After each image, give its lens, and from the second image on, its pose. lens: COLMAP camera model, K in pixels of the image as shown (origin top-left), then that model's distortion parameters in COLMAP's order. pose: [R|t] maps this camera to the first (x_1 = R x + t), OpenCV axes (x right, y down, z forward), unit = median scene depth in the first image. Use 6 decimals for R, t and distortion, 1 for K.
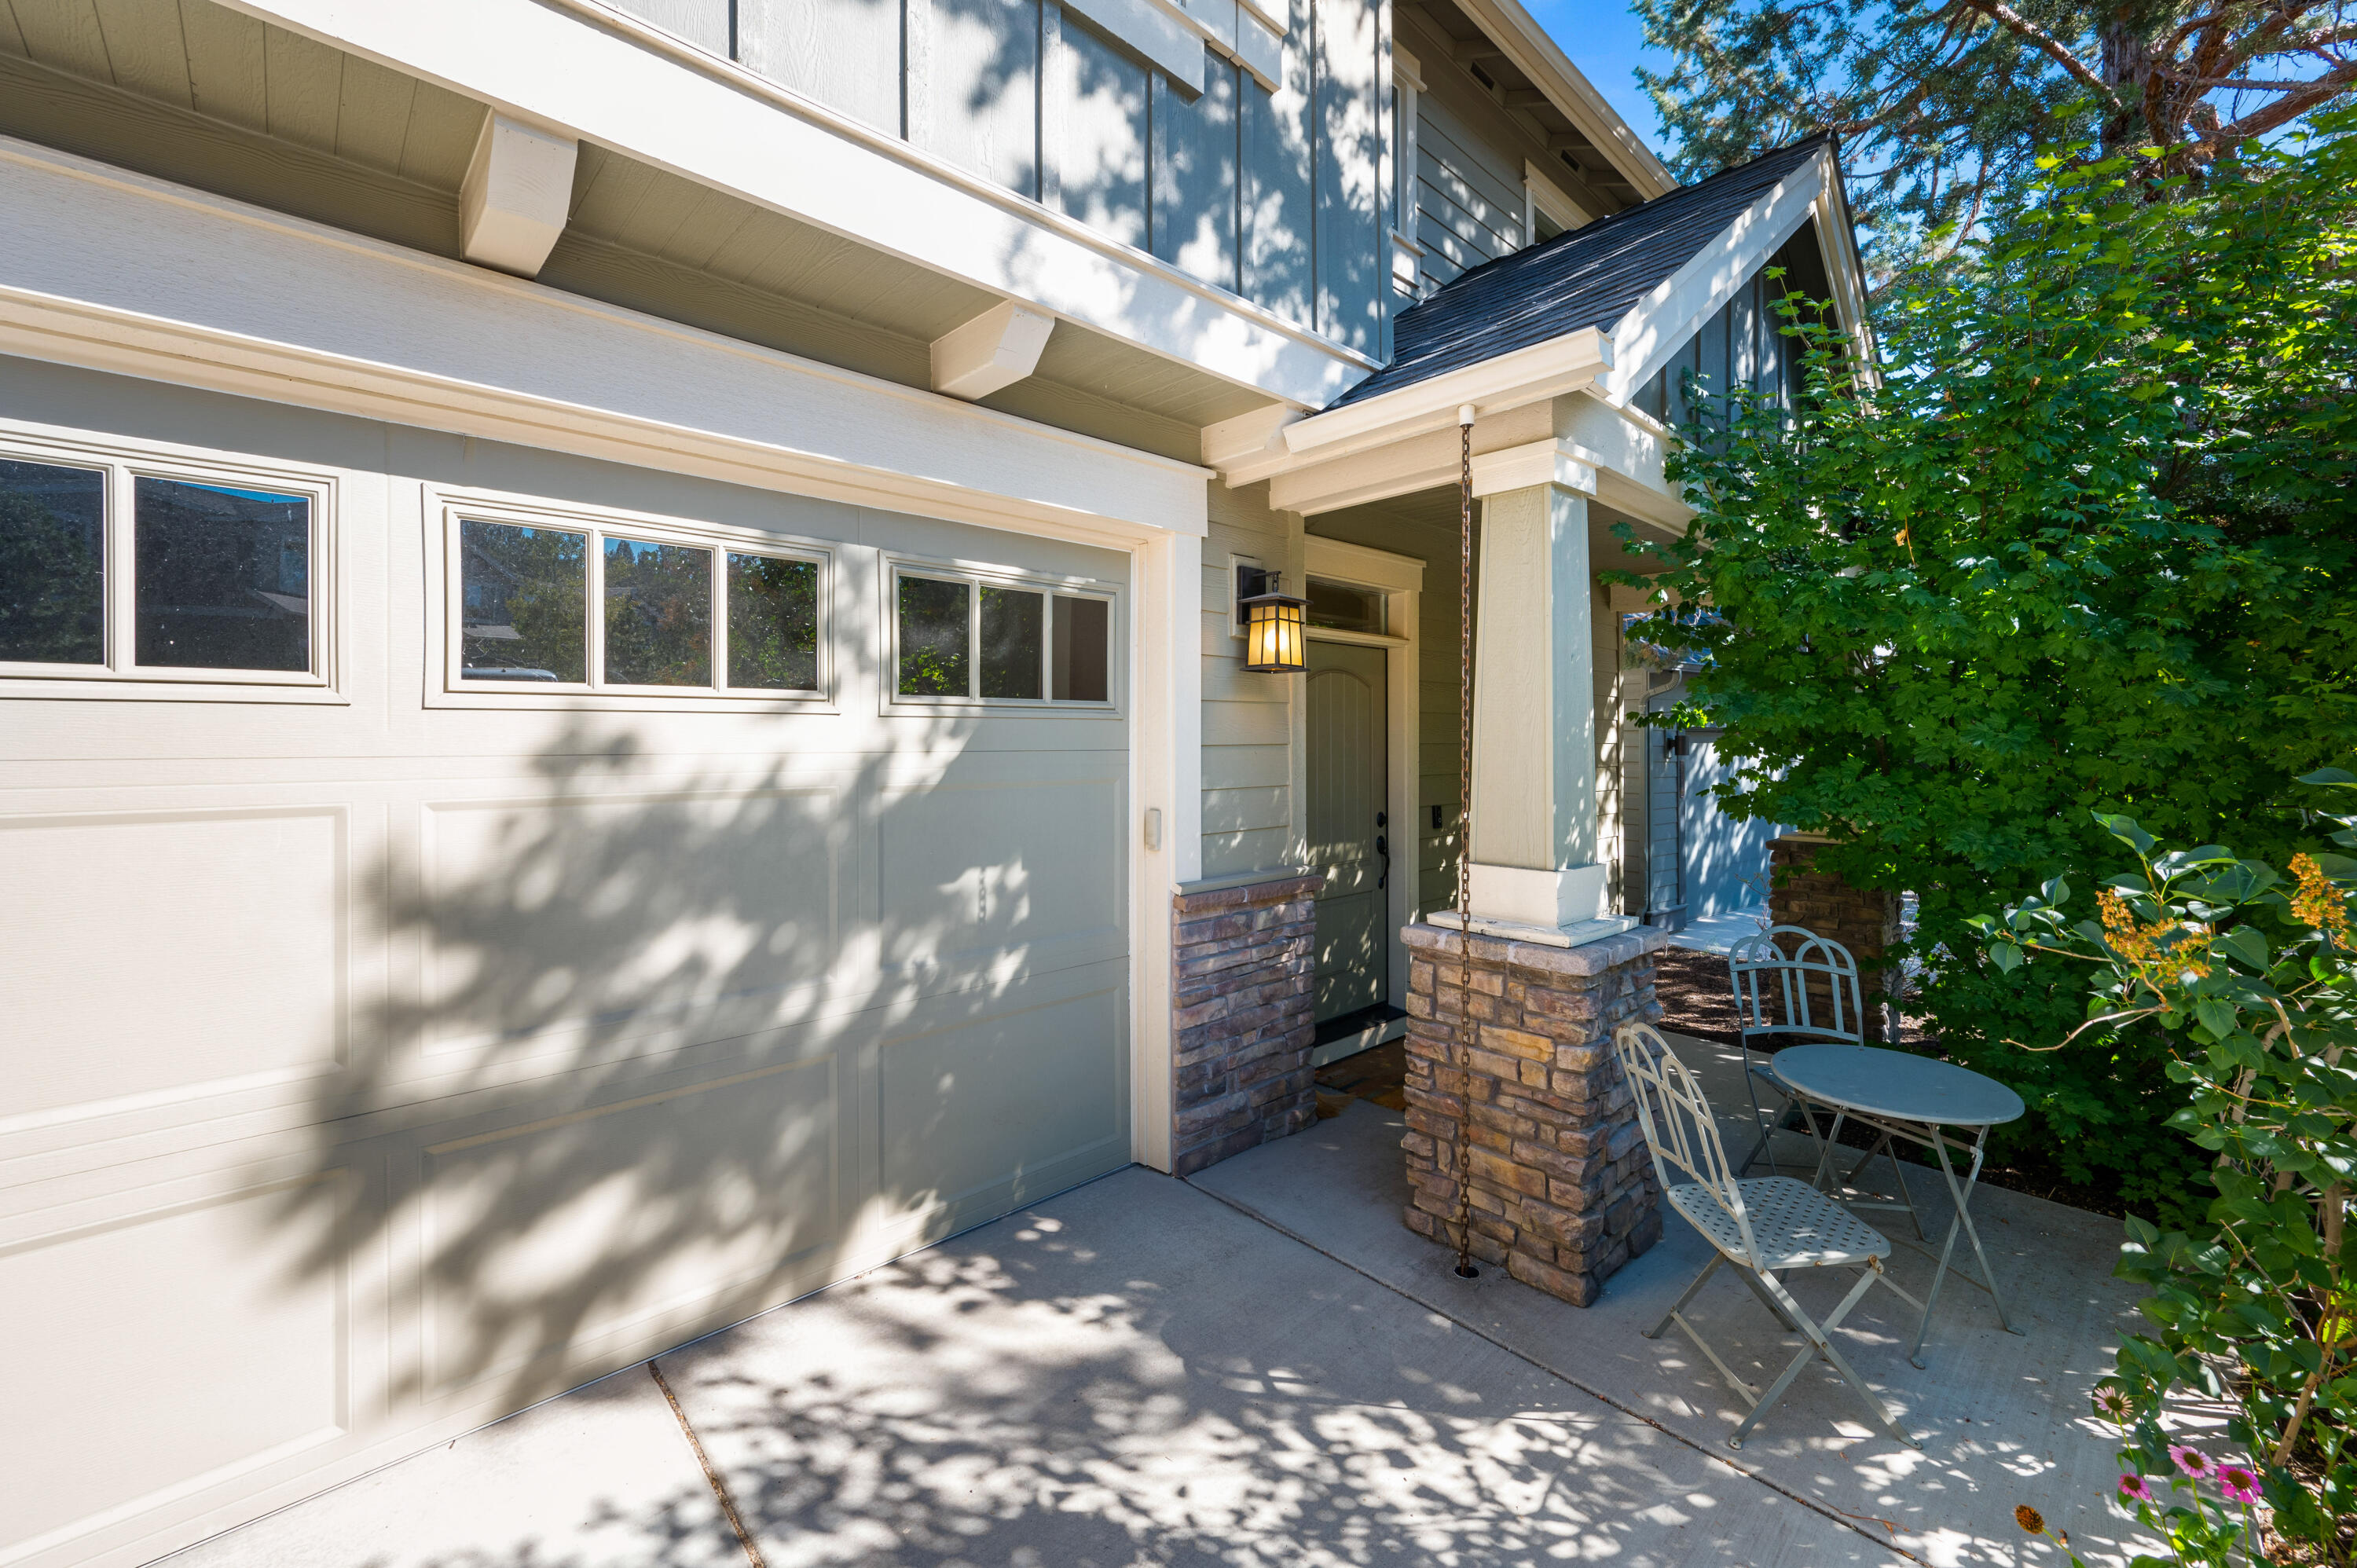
lens RADIAL K [[939.9, 0, 1171.6], [0, 939.9, 753.7], [0, 0, 1]] dist [-0.001848, 0.000281]
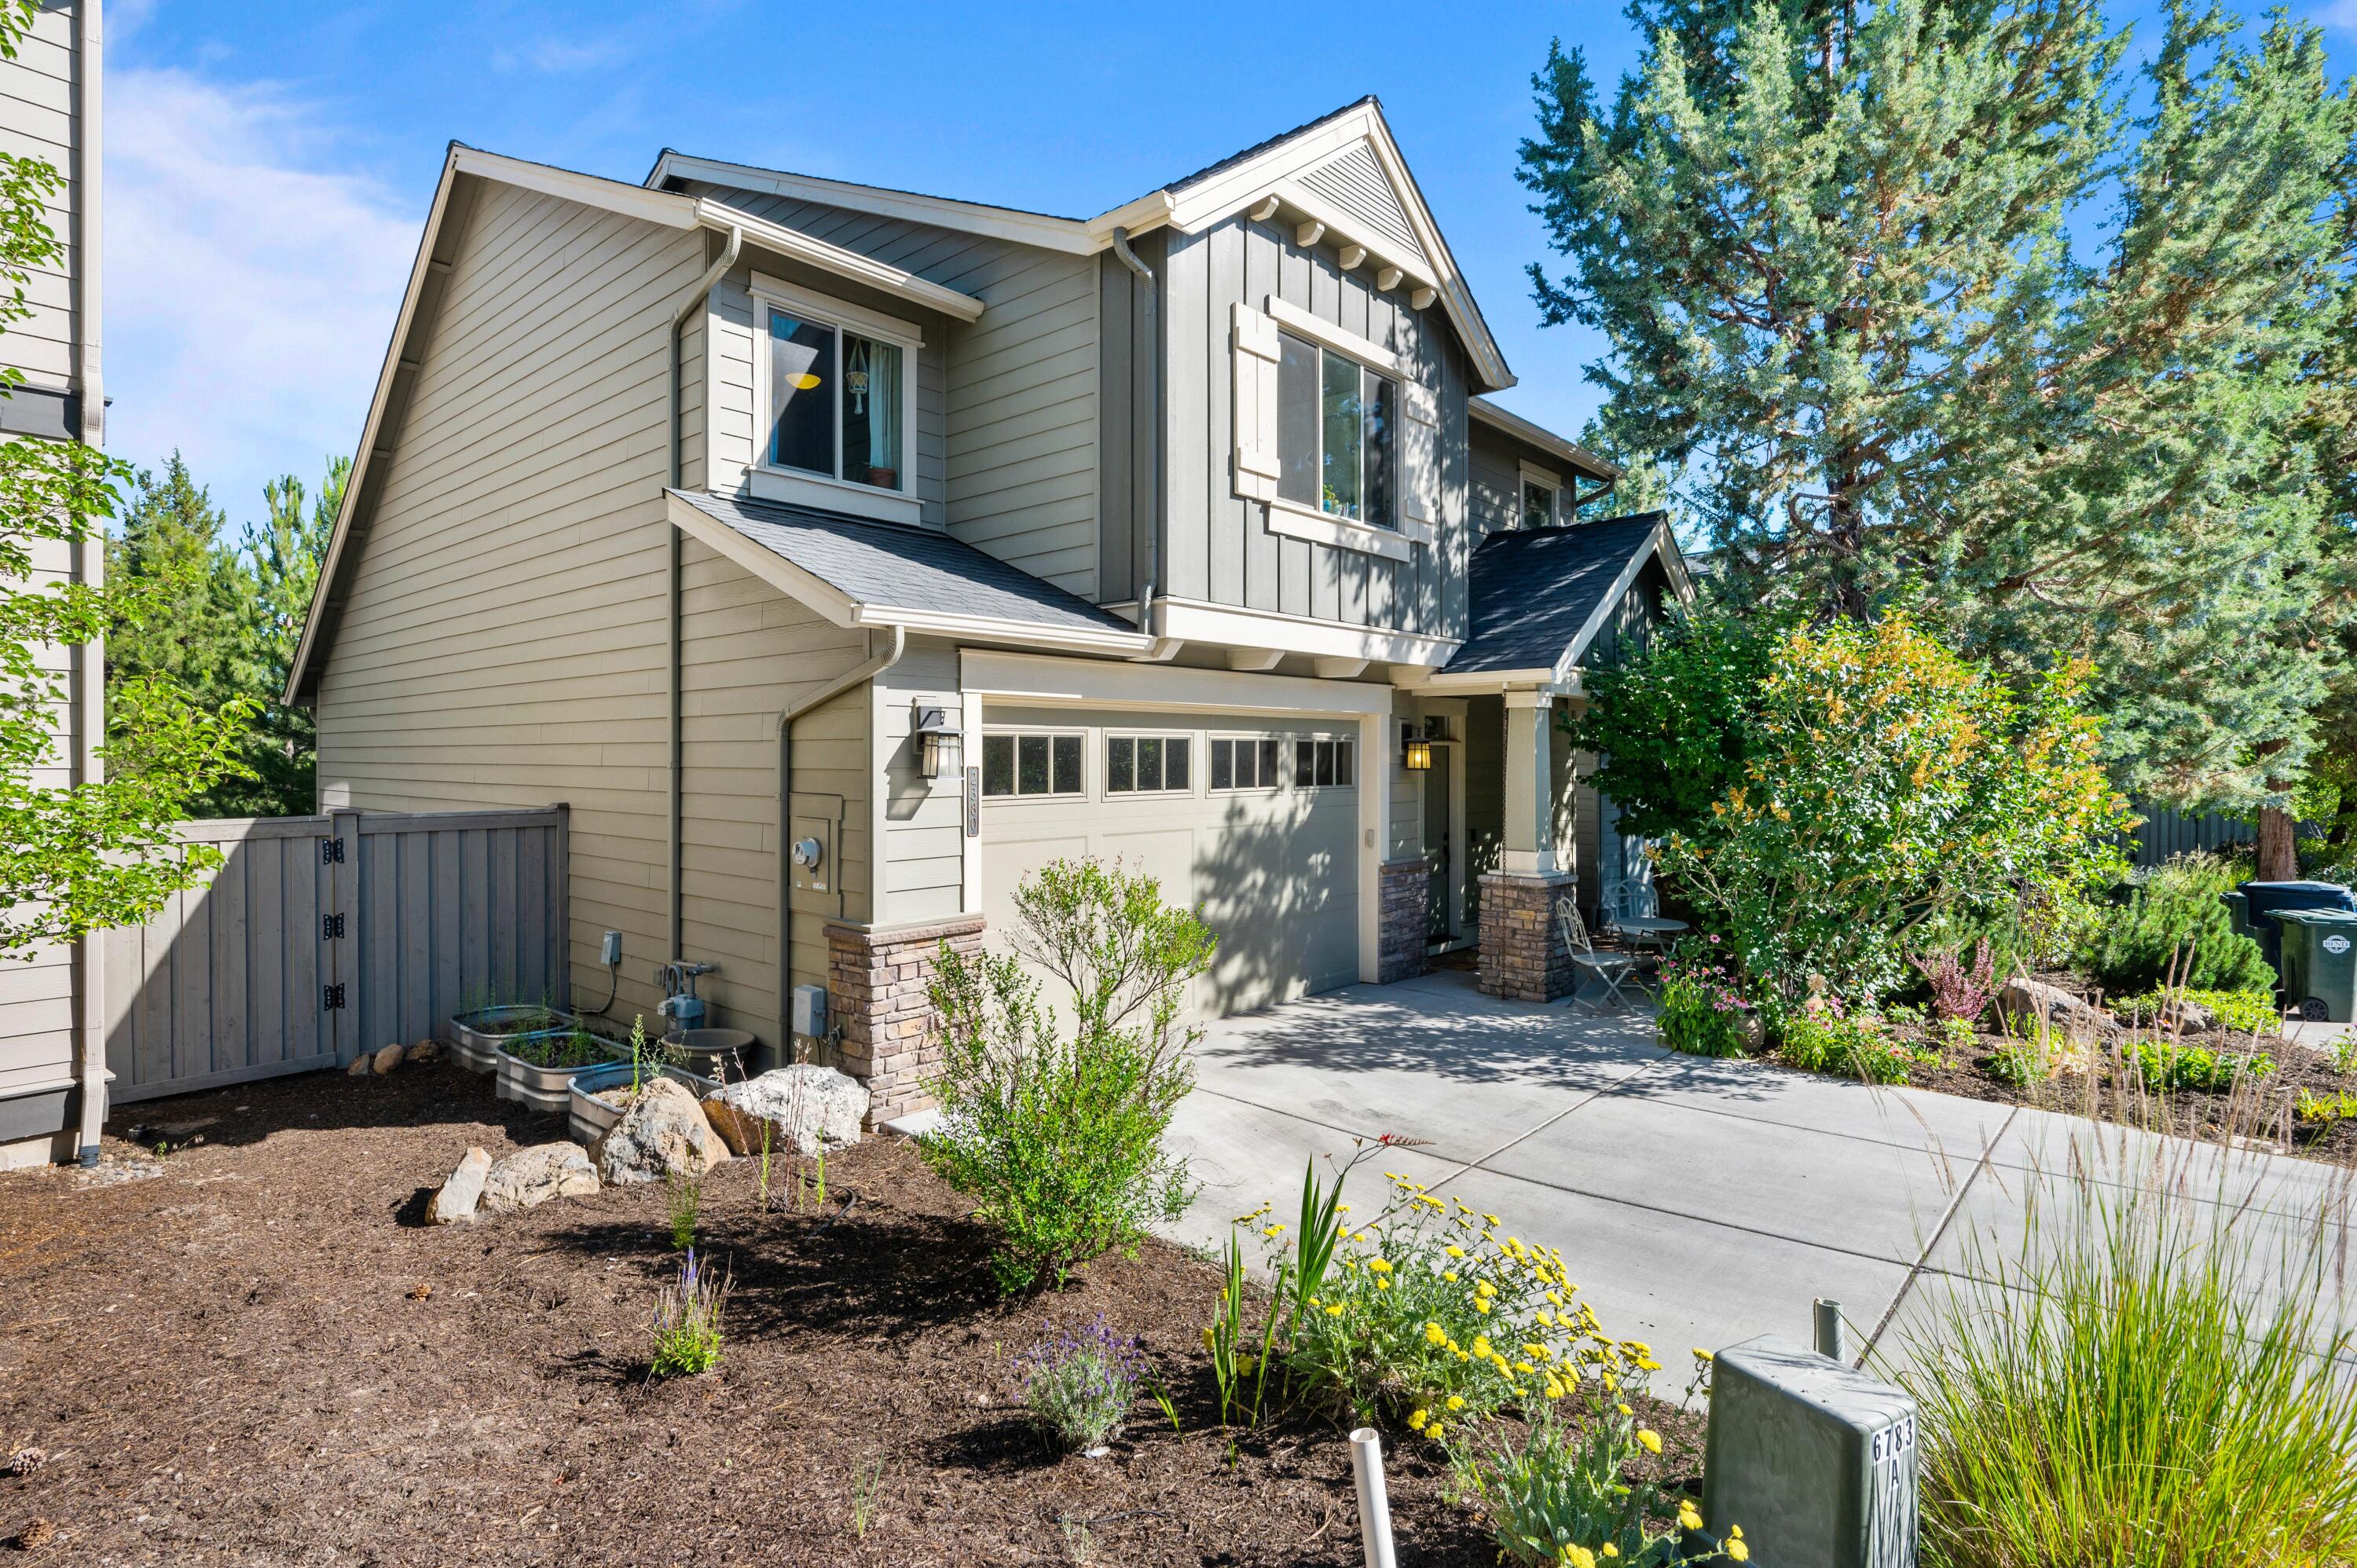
lens RADIAL K [[1195.3, 0, 1183.2], [0, 1195.3, 769.5], [0, 0, 1]] dist [-0.004448, 0.000066]
pose [[0.994793, 0.003033, 0.101870, -0.992779], [-0.002800, 0.999993, -0.002435, -0.109052], [-0.101876, 0.002137, 0.994795, -2.410843]]
